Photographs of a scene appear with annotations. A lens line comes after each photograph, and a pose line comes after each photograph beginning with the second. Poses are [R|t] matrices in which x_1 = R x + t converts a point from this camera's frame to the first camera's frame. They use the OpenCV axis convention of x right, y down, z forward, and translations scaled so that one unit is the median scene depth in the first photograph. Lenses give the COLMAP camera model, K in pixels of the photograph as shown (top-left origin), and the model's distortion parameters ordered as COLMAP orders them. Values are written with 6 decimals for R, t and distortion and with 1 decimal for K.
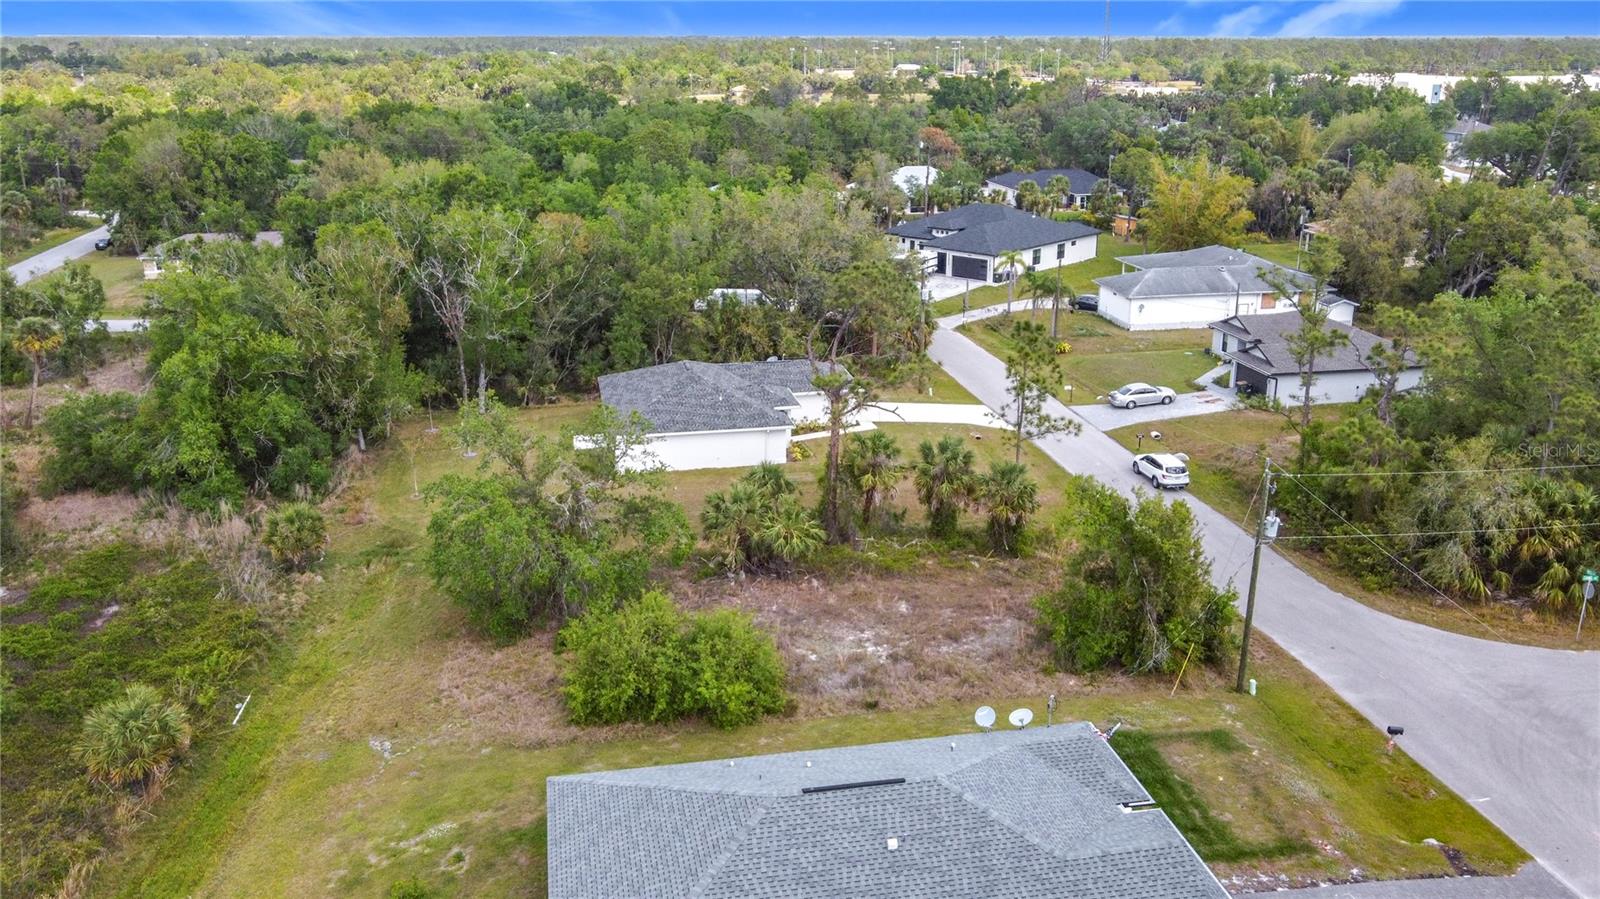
lens RADIAL K [[1293.1, 0, 800.0], [0, 1293.1, 449.5], [0, 0, 1]] dist [-0.019021, 0.048648]
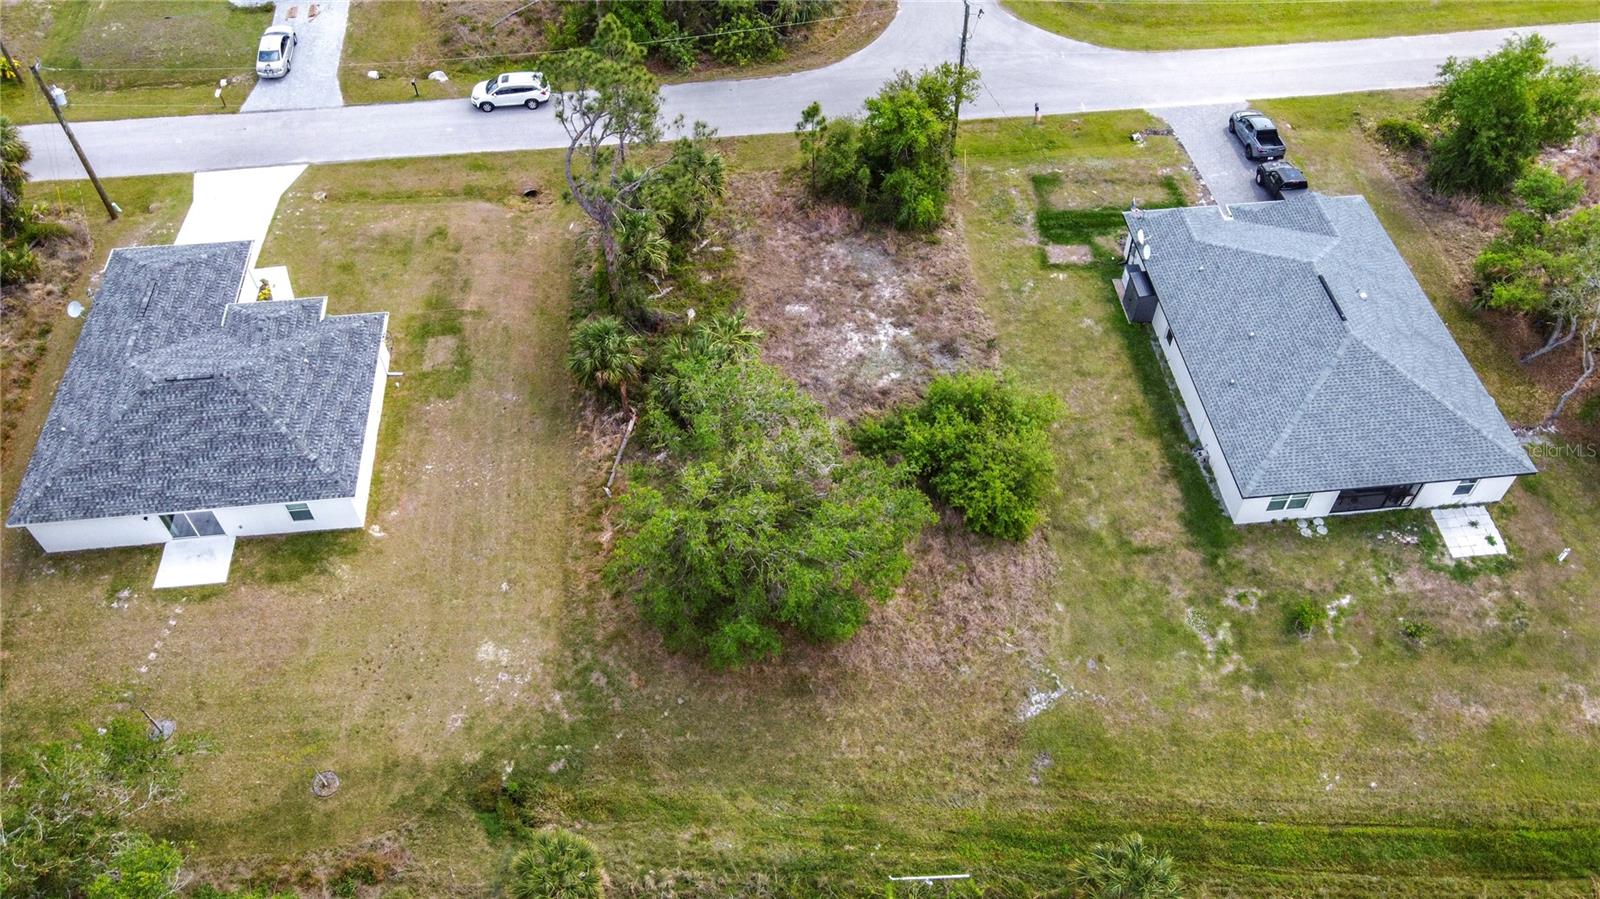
lens RADIAL K [[1233.4, 0, 800.0], [0, 1233.4, 449.5], [0, 0, 1]] dist [-0.002445, 0.038596]
pose [[0.093174, -0.758804, 0.644620, -0.648569], [0.316007, 0.636499, 0.703569, -0.507791], [-0.944171, 0.138150, 0.299092, 0.681988]]
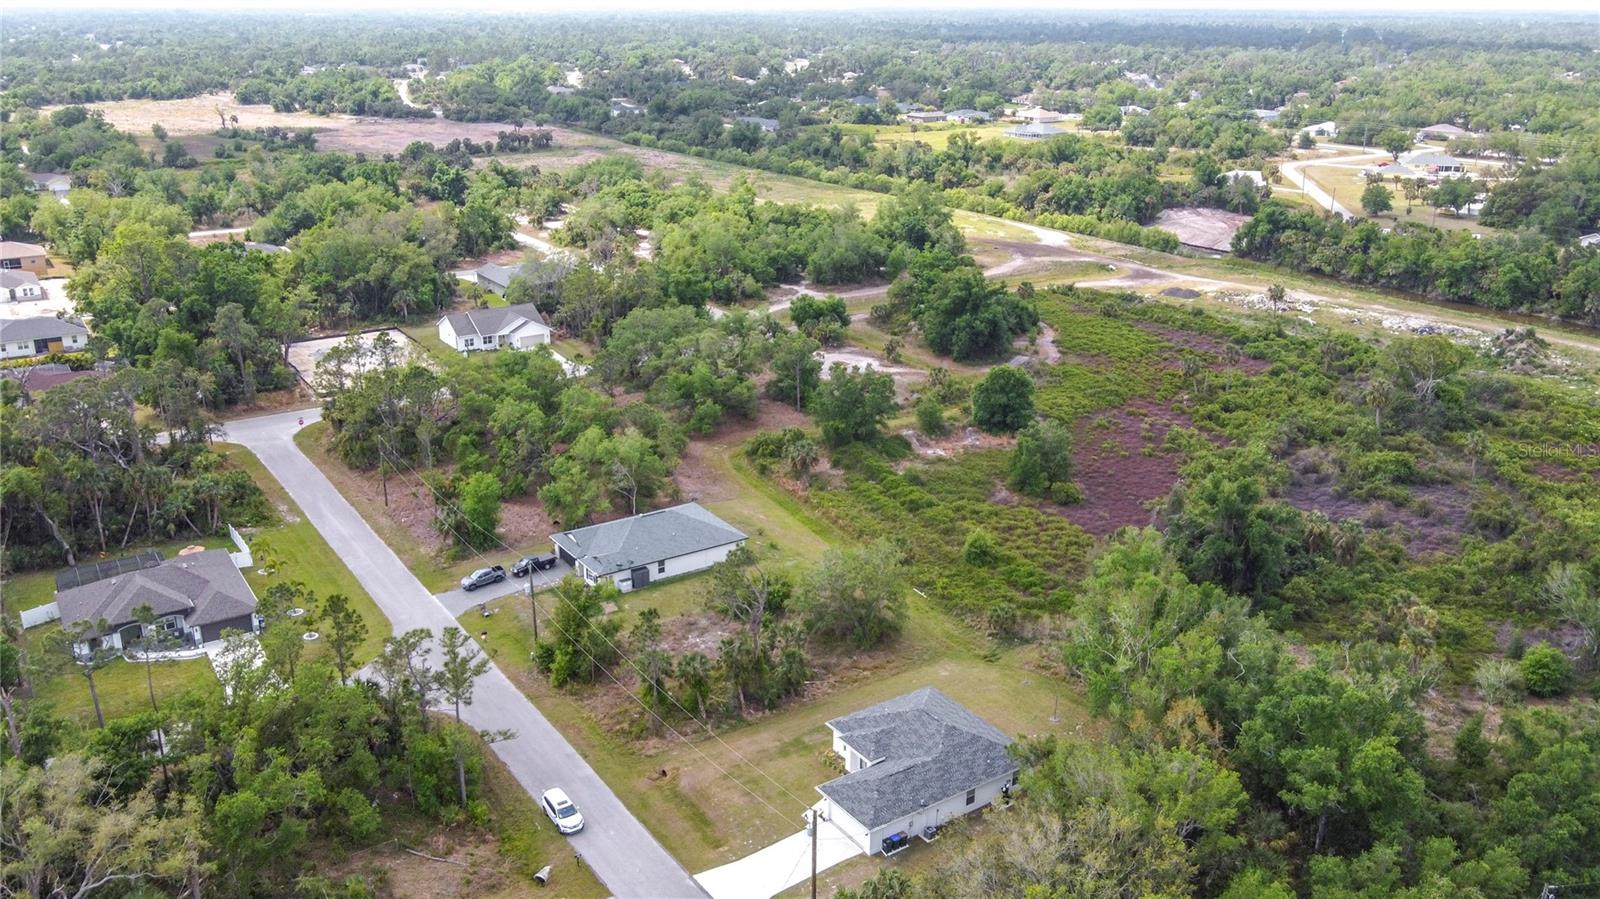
lens RADIAL K [[1293.1, 0, 800.0], [0, 1293.1, 449.5], [0, 0, 1]] dist [-0.019021, 0.048648]
pose [[-0.922188, 0.125324, -0.365873, 0.602111], [-0.123692, 0.800771, 0.586059, -1.297825], [0.366427, 0.585712, -0.722961, 2.238100]]
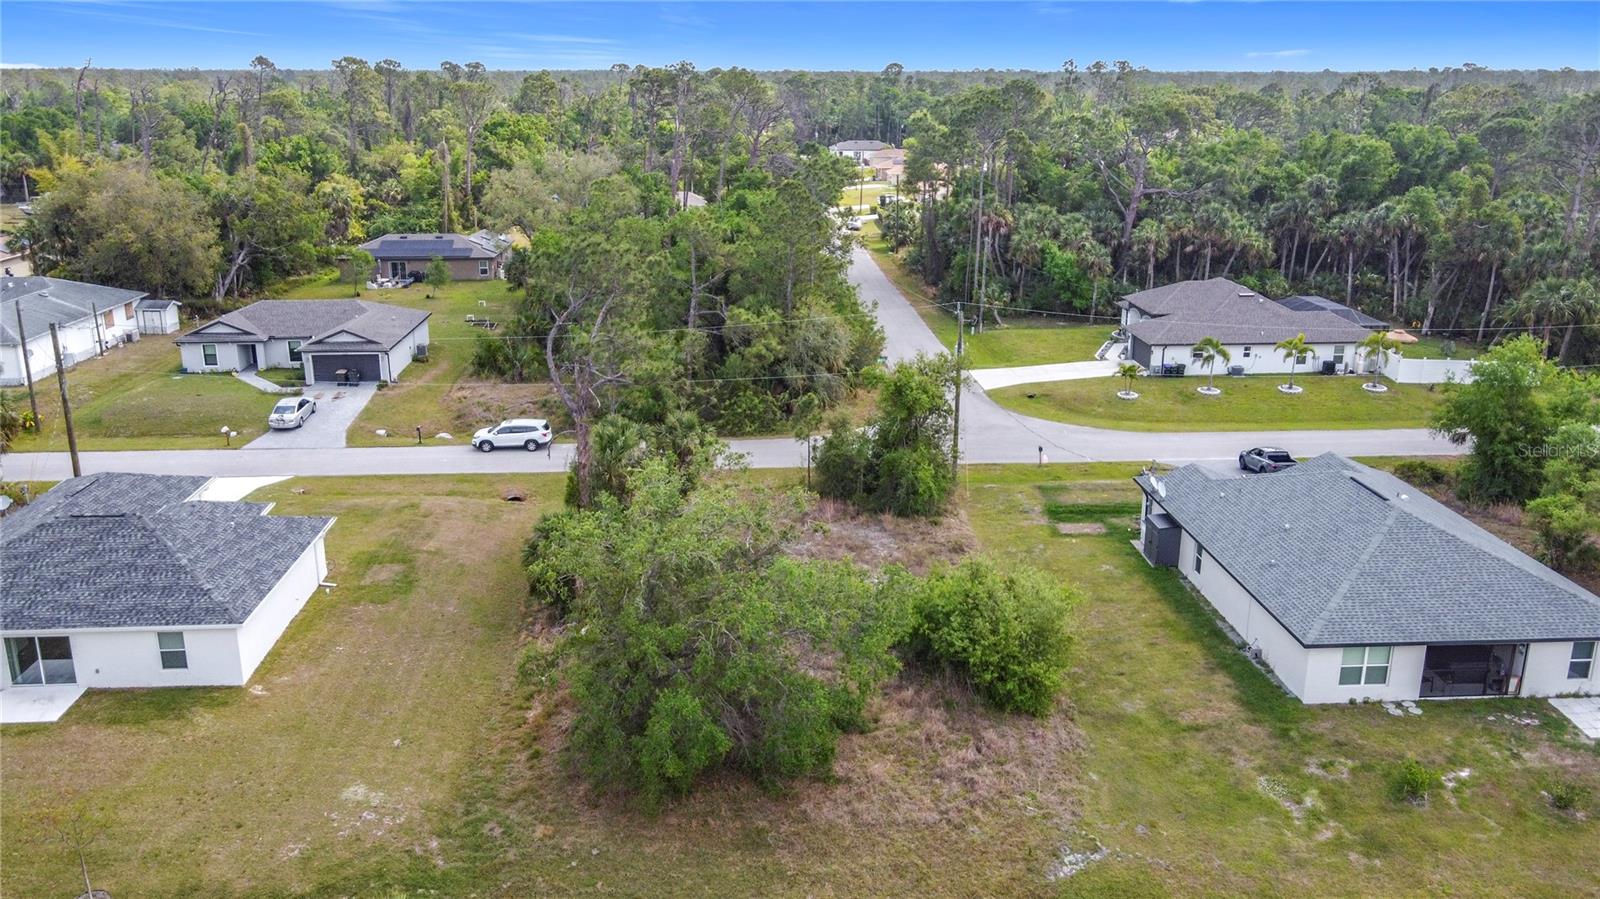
lens RADIAL K [[1271.4, 0, 799.3], [0, 1271.4, 442.1], [0, 0, 1]] dist [0.013552, 0.012191]
pose [[0.128284, -0.278619, 0.951795, -0.783168], [0.305584, 0.924134, 0.229335, -0.172655], [-0.943484, 0.261433, 0.203694, 0.742286]]
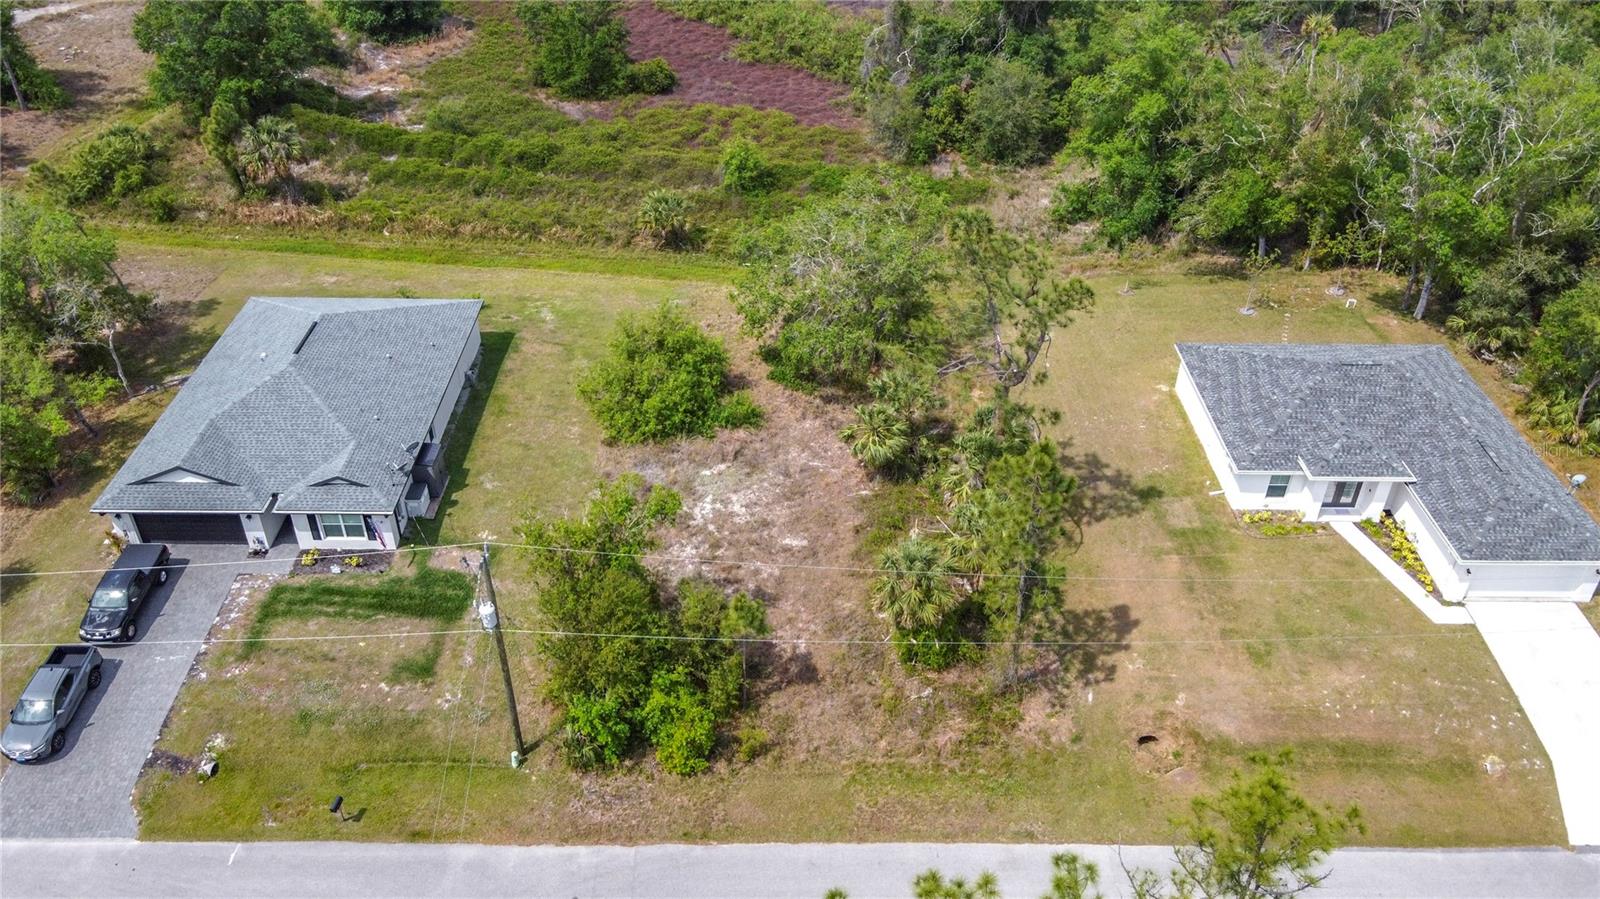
lens RADIAL K [[1233.4, 0, 800.0], [0, 1233.4, 449.5], [0, 0, 1]] dist [-0.002445, 0.038596]
pose [[-0.190823, 0.570083, -0.799120, 0.735013], [-0.314990, 0.735467, 0.599891, -0.455624], [0.929714, 0.366188, 0.039226, 0.910739]]
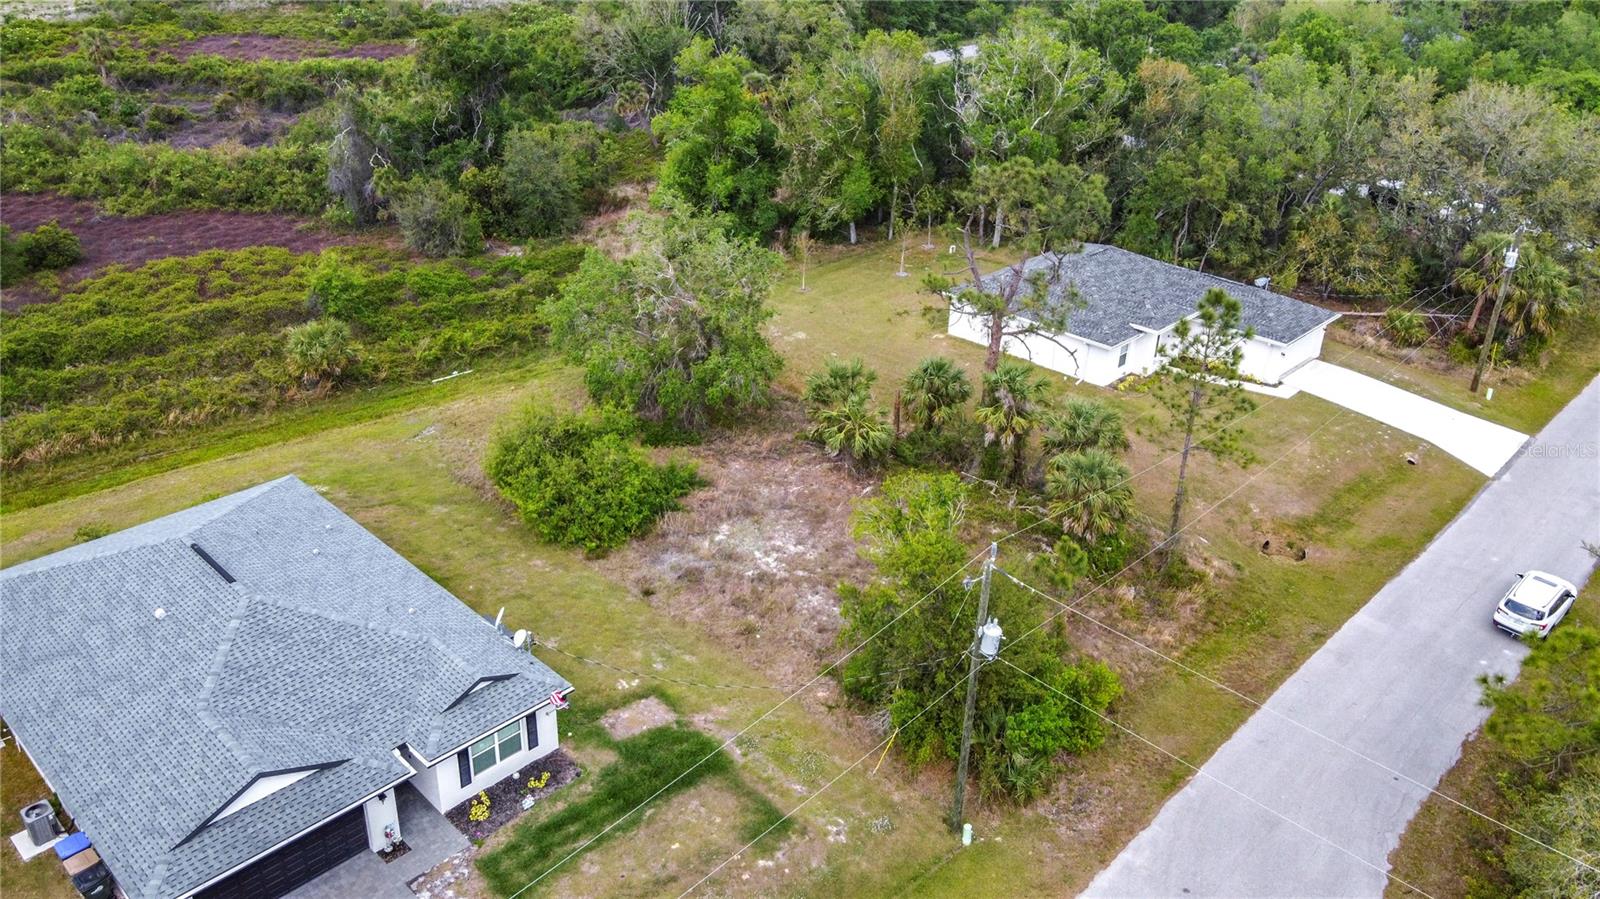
lens RADIAL K [[1233.4, 0, 800.0], [0, 1233.4, 449.5], [0, 0, 1]] dist [-0.002445, 0.038596]
pose [[0.569634, 0.392448, -0.722150, 0.604029], [-0.283299, 0.918545, 0.275711, -0.150096], [0.771530, 0.047530, 0.634415, 0.409432]]
